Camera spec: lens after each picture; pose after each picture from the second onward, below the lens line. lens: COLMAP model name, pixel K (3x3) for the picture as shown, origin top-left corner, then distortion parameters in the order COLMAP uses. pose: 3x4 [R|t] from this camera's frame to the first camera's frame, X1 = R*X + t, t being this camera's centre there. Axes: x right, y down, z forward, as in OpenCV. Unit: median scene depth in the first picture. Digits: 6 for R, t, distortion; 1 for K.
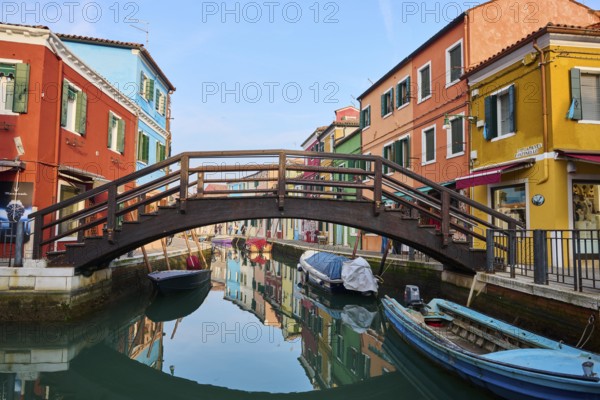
lens RADIAL K [[461.0, 0, 300.0], [0, 461.0, 200.0], [0, 0, 1]] dist [0.009124, 0.003016]
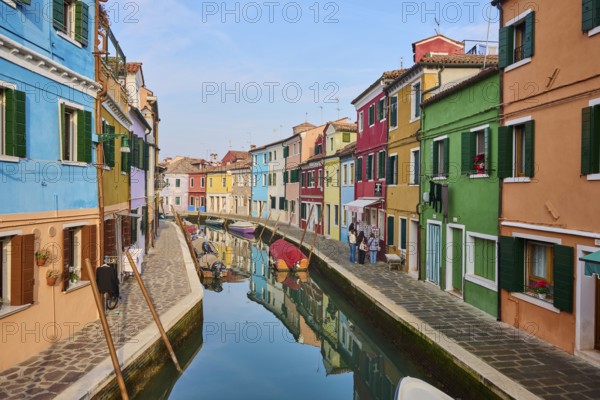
lens RADIAL K [[461.0, 0, 300.0], [0, 461.0, 200.0], [0, 0, 1]] dist [0.009124, 0.003016]
pose [[0.997701, -0.003440, -0.067686, -0.031413], [0.010058, 0.995168, 0.097671, -0.049969], [0.067023, -0.098127, 0.992914, 0.371029]]
